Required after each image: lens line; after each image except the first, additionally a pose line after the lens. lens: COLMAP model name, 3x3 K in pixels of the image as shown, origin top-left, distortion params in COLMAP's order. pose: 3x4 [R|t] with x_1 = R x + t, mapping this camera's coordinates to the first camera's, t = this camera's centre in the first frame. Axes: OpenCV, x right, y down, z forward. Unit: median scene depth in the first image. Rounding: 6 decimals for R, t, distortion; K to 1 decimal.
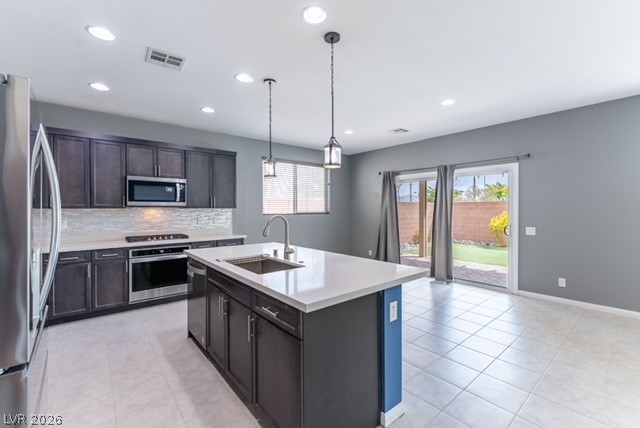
lens RADIAL K [[278.9, 0, 325.5], [0, 278.9, 209.6], [0, 0, 1]] dist [-0.002429, -0.000201]
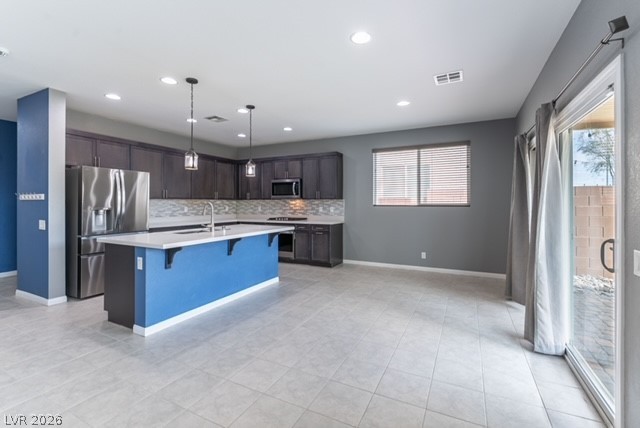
lens RADIAL K [[278.9, 0, 319.0], [0, 278.9, 203.4], [0, 0, 1]] dist [-0.002429, -0.000201]
pose [[0.395306, 0.004385, -0.918539, 0.849897], [-0.003828, 0.999988, 0.003127, 0.009751], [0.918542, 0.002280, 0.395318, 0.538784]]
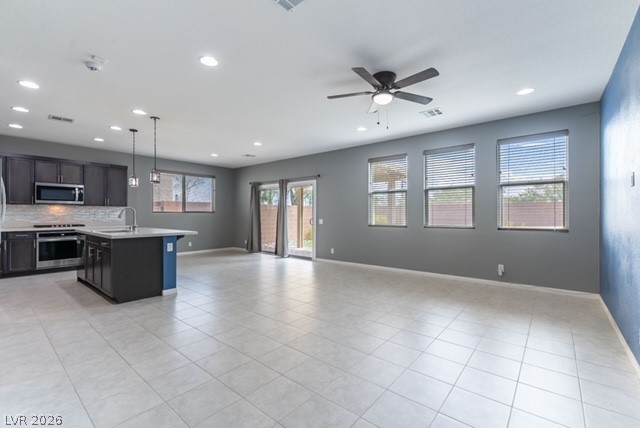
lens RADIAL K [[278.9, 0, 322.8], [0, 278.9, 214.2], [0, 0, 1]] dist [-0.002429, -0.000201]
pose [[0.983341, 0.004332, 0.181720, 0.439710], [-0.003557, 0.999983, -0.004590, 0.040796], [-0.181737, 0.003867, 0.983340, -0.615469]]
